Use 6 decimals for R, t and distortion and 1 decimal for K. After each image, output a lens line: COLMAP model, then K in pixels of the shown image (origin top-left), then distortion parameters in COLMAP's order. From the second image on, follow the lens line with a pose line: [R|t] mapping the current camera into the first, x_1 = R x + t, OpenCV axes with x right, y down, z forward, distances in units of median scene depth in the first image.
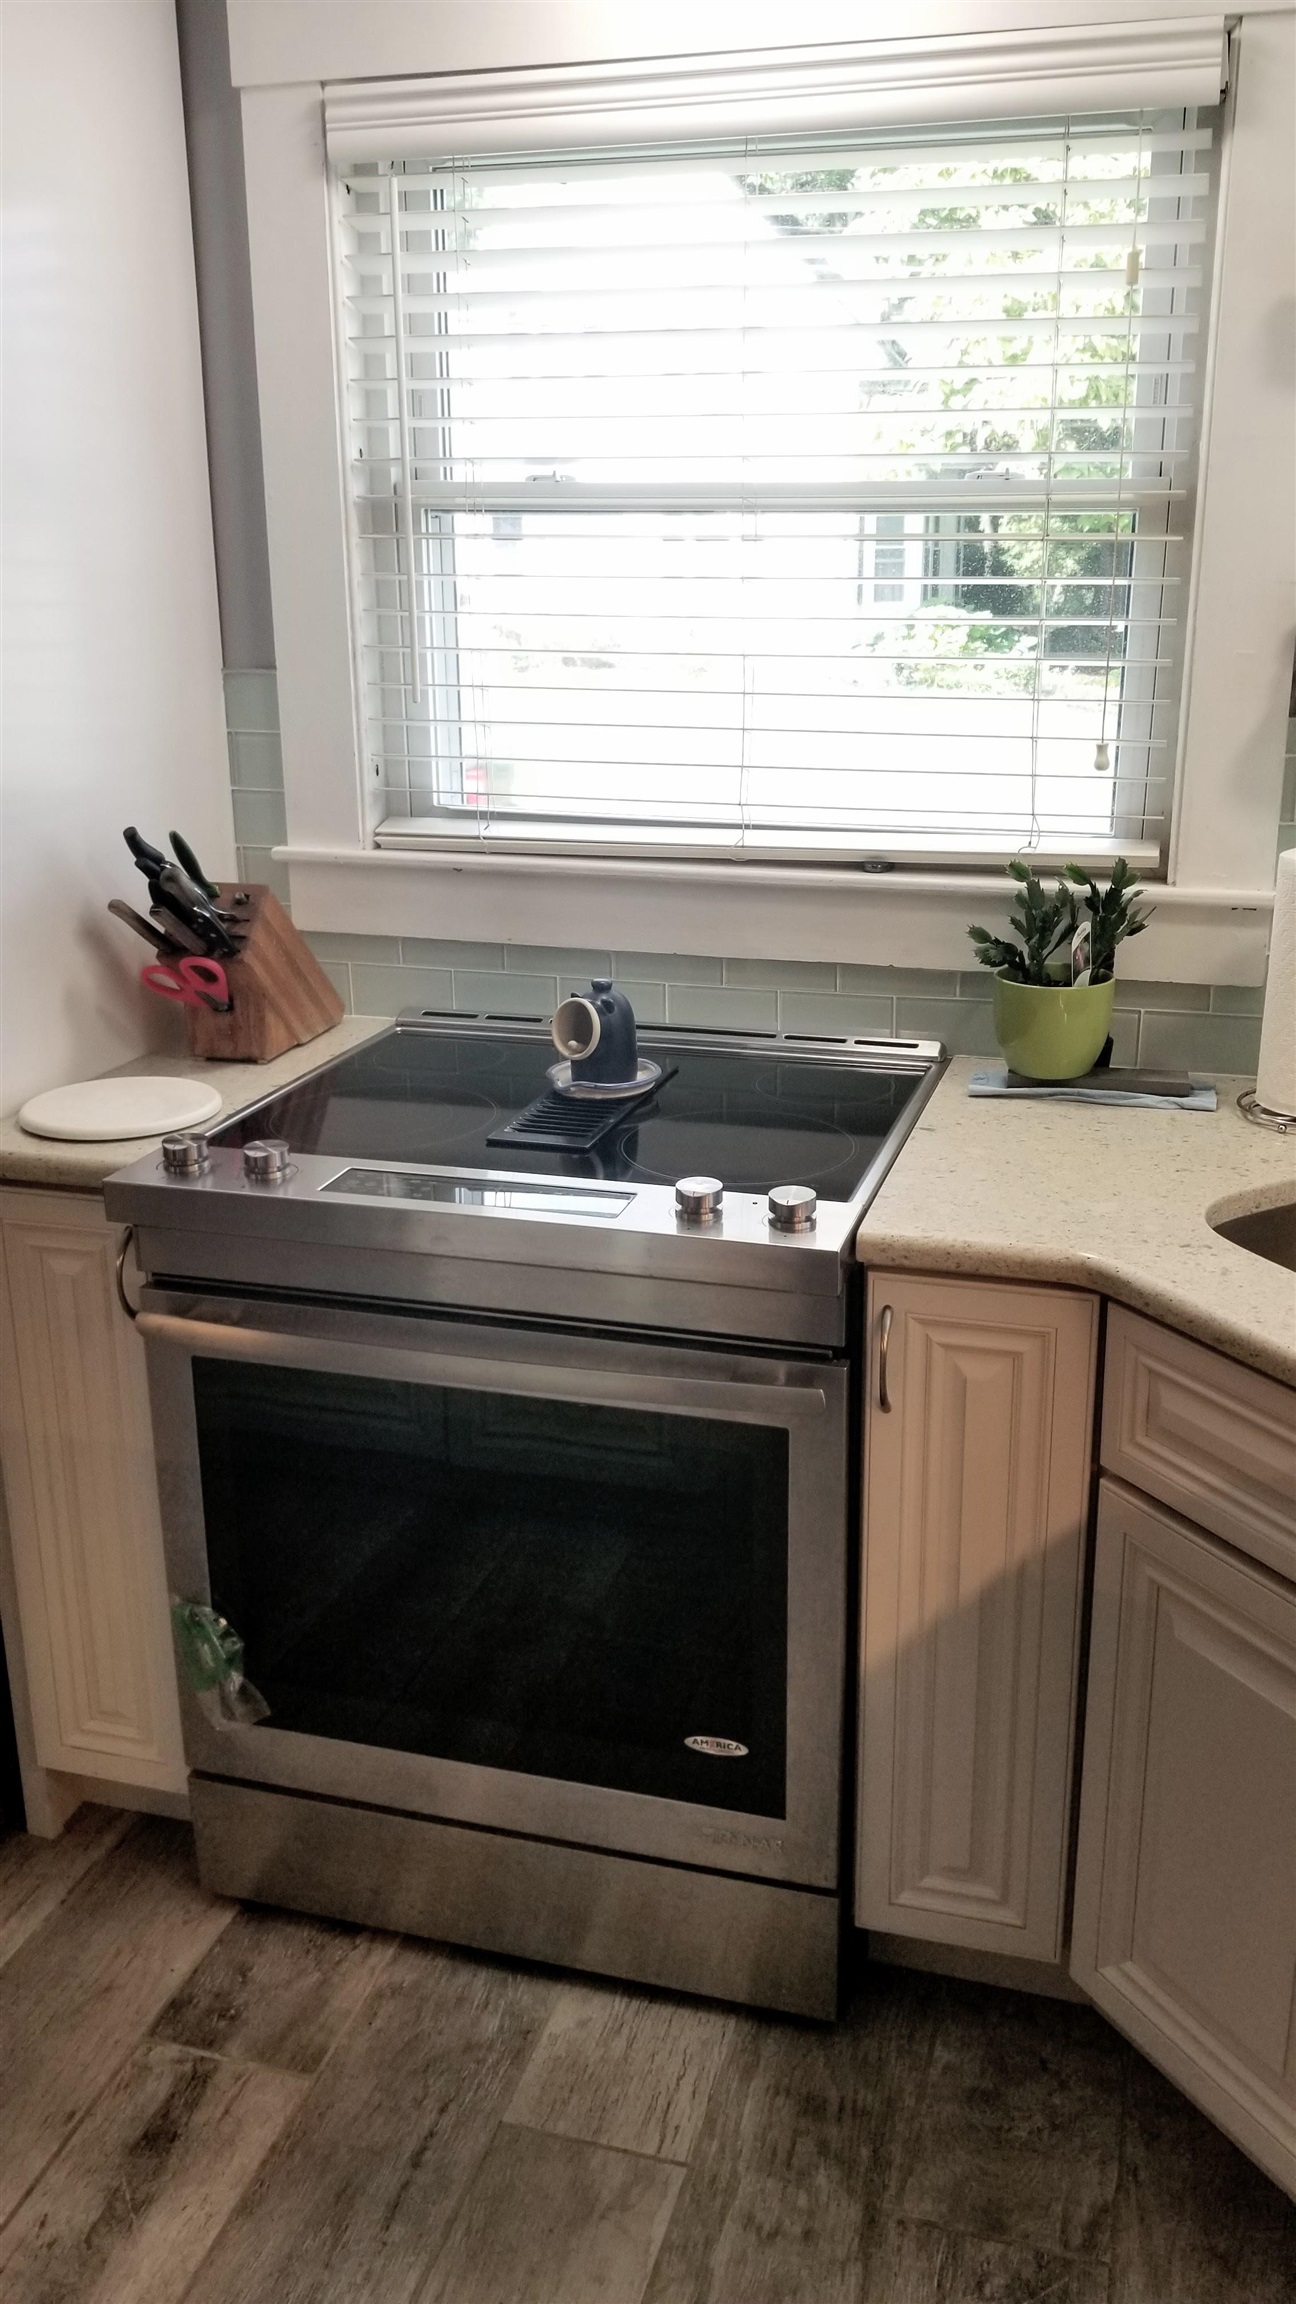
lens RADIAL K [[1737.7, 0, 648.0], [0, 1737.7, 1152.0], [0, 0, 1]] dist [-0.003558, -0.001937]
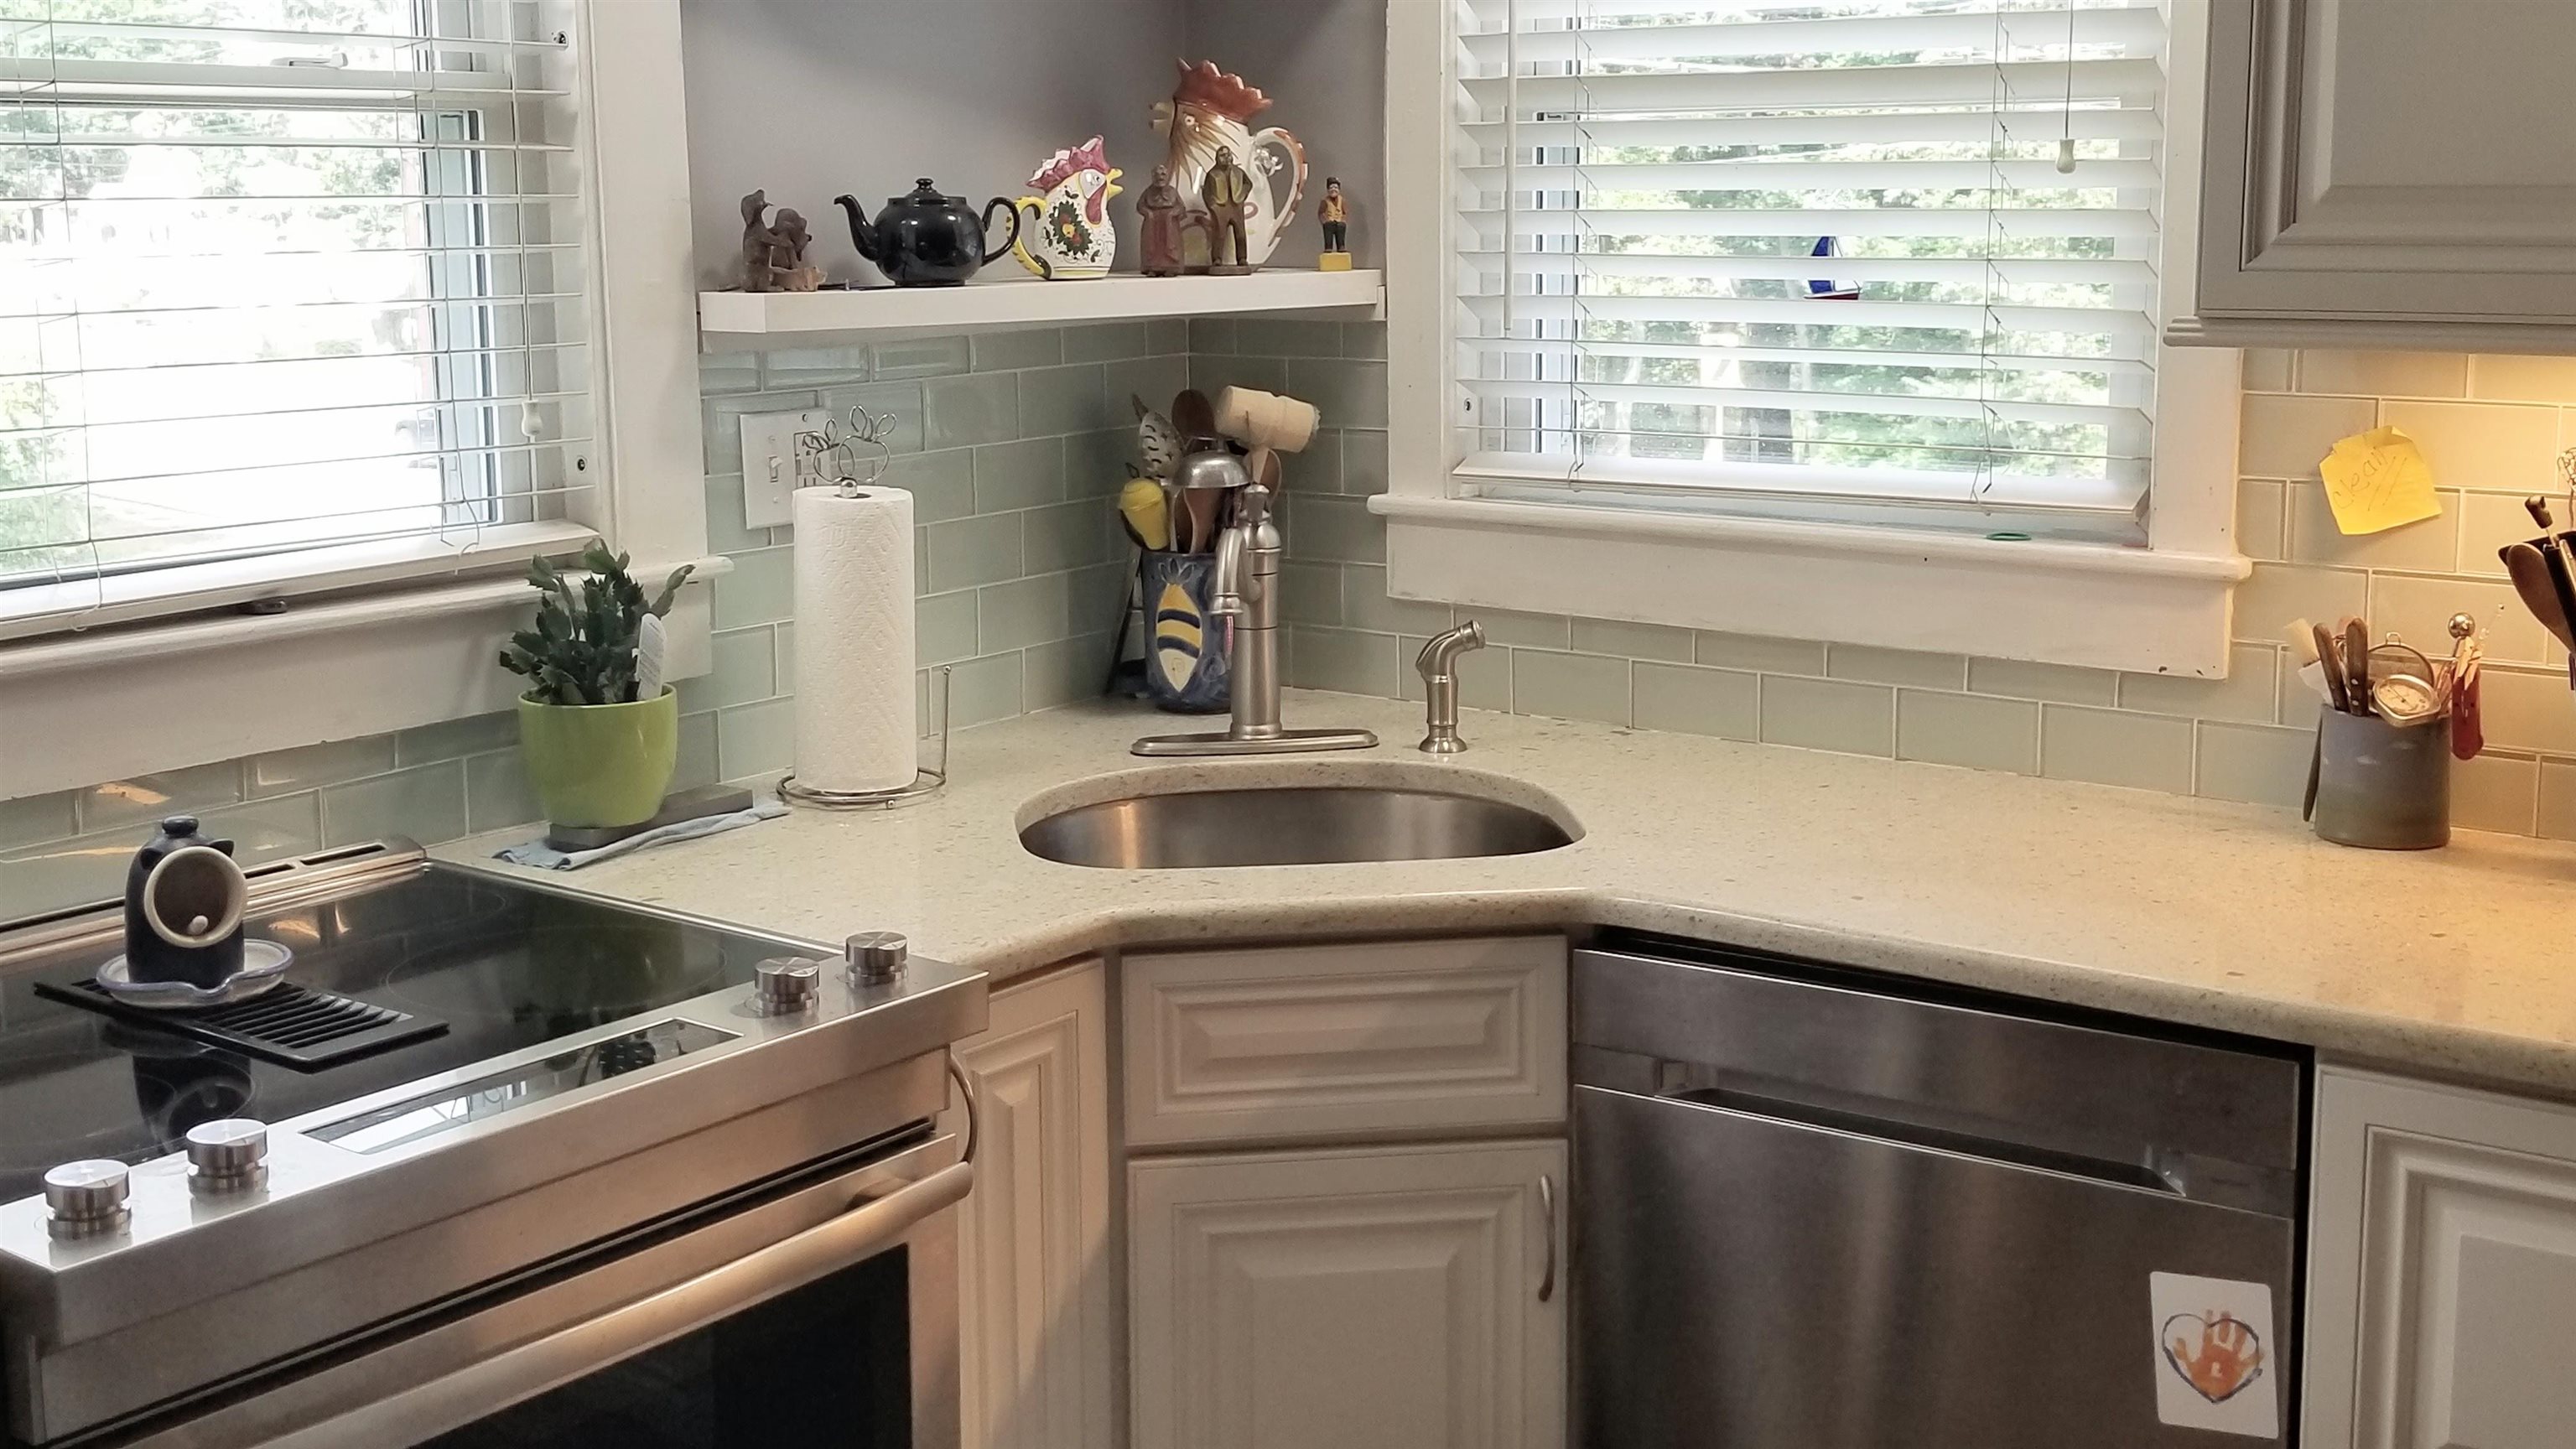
lens RADIAL K [[3128.0, 0, 1288.0], [0, 3128.0, 724.5], [0, 0, 1]] dist [0.010248, -0.000082]
pose [[0.324461, -0.162169, 0.931894, -0.995272], [0.293007, 0.953966, 0.063993, -0.090804], [-0.899373, 0.252288, 0.357041, 0.238945]]
